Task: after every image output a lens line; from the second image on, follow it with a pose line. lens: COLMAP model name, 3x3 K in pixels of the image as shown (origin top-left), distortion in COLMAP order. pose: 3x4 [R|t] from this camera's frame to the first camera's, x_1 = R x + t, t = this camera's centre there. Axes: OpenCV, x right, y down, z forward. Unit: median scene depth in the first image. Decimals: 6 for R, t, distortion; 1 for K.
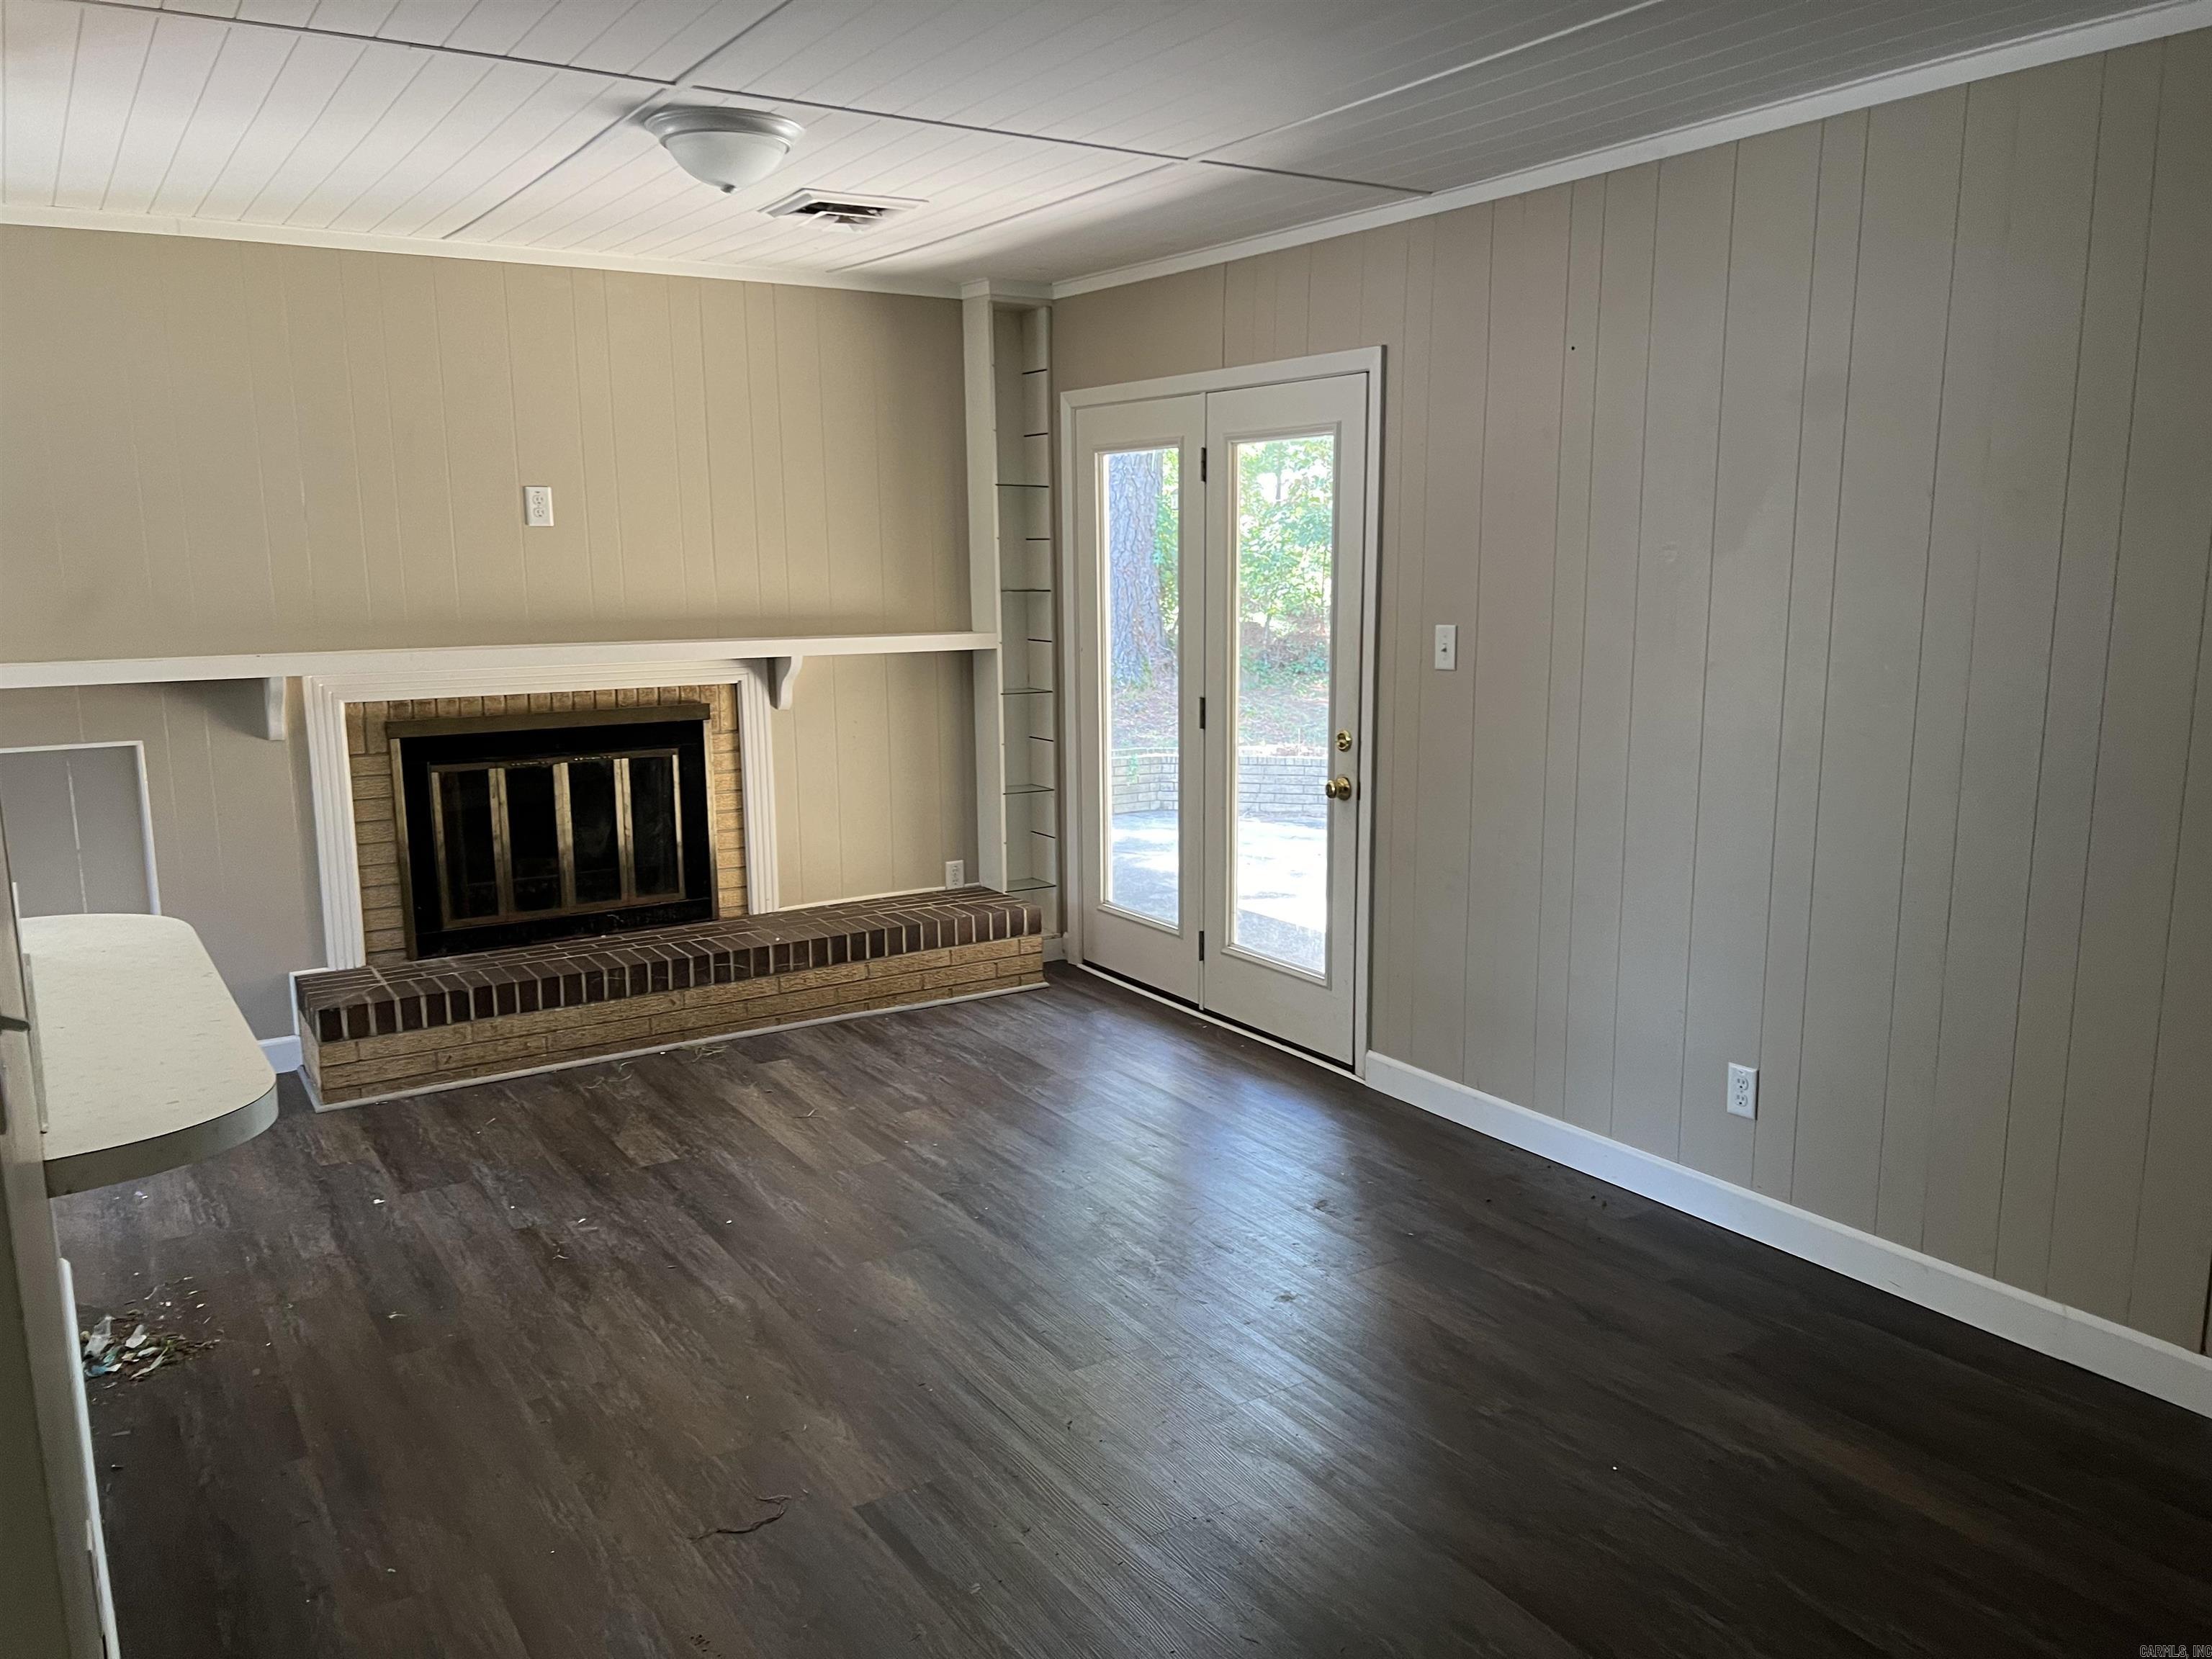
lens RADIAL K [[1670.5, 0, 1160.6], [0, 1670.5, 847.8], [0, 0, 1]] dist [0.054714, -0.019972]
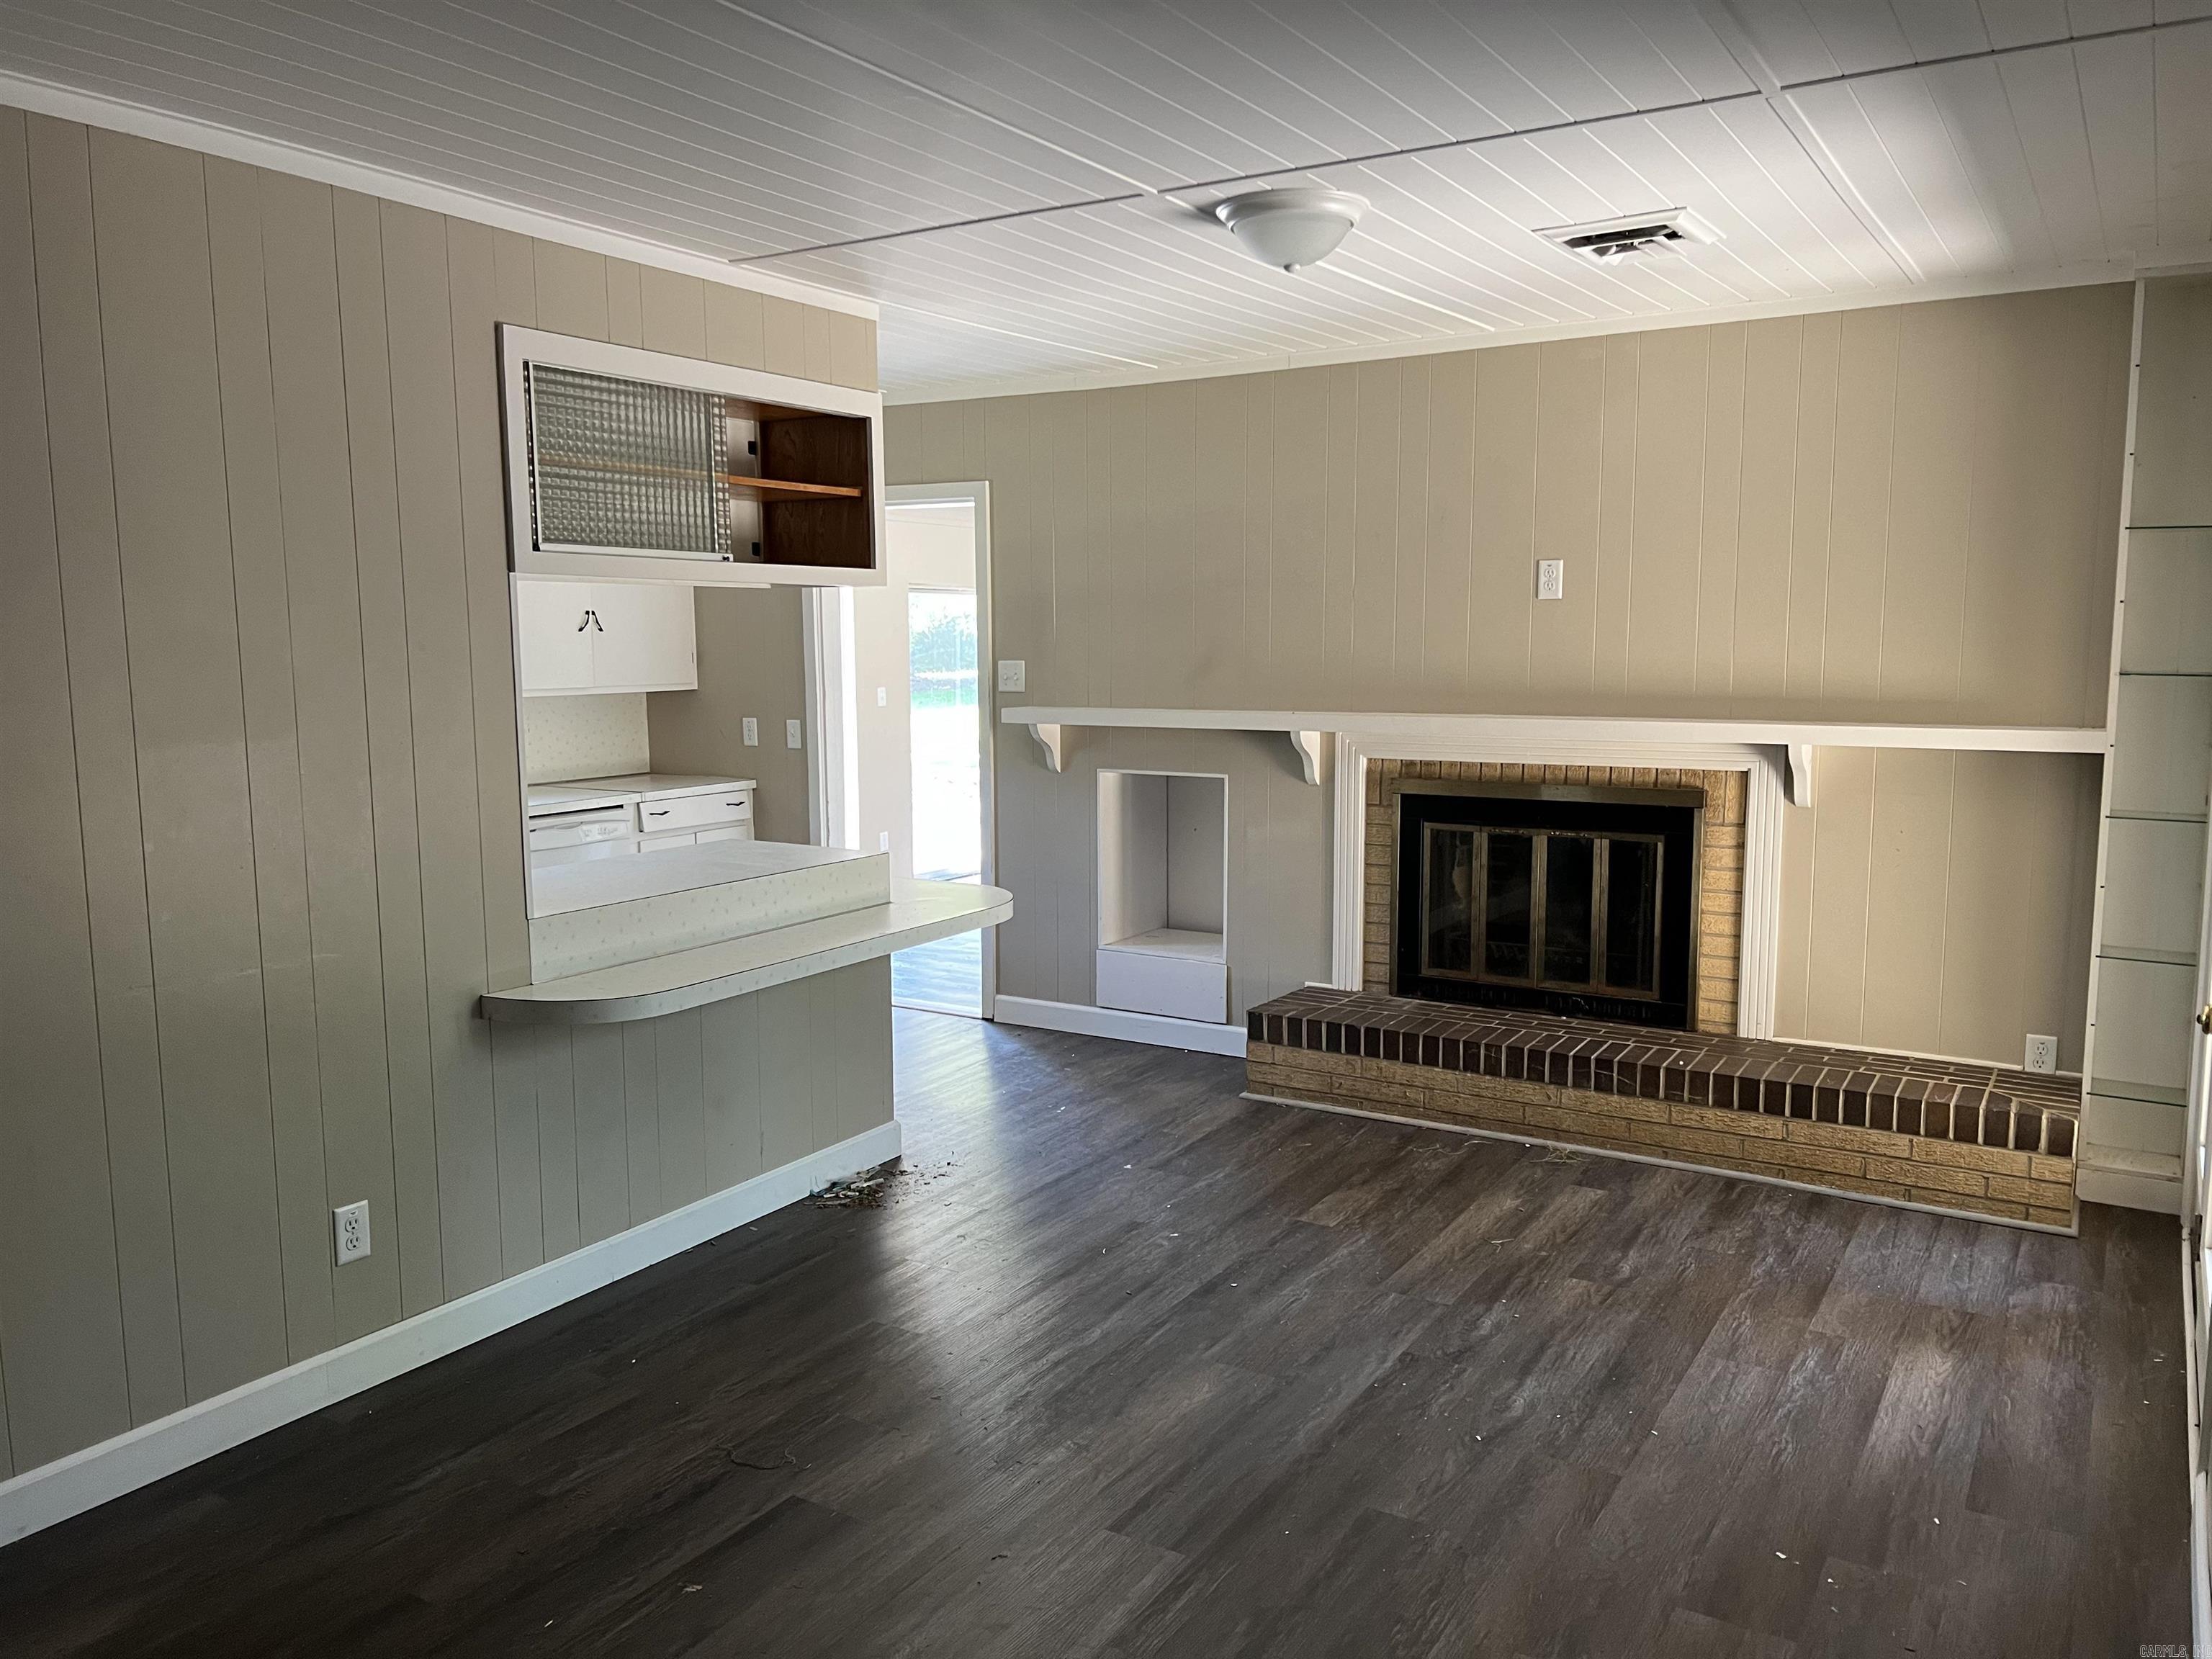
lens RADIAL K [[1670.5, 0, 1103.8], [0, 1670.5, 830.0], [0, 0, 1]] dist [0.054714, -0.019972]
pose [[0.405470, 0.112175, -0.907200, 0.446705], [-0.159692, 0.985873, 0.050529, -0.063375], [0.900052, 0.124384, 0.417655, 0.360489]]
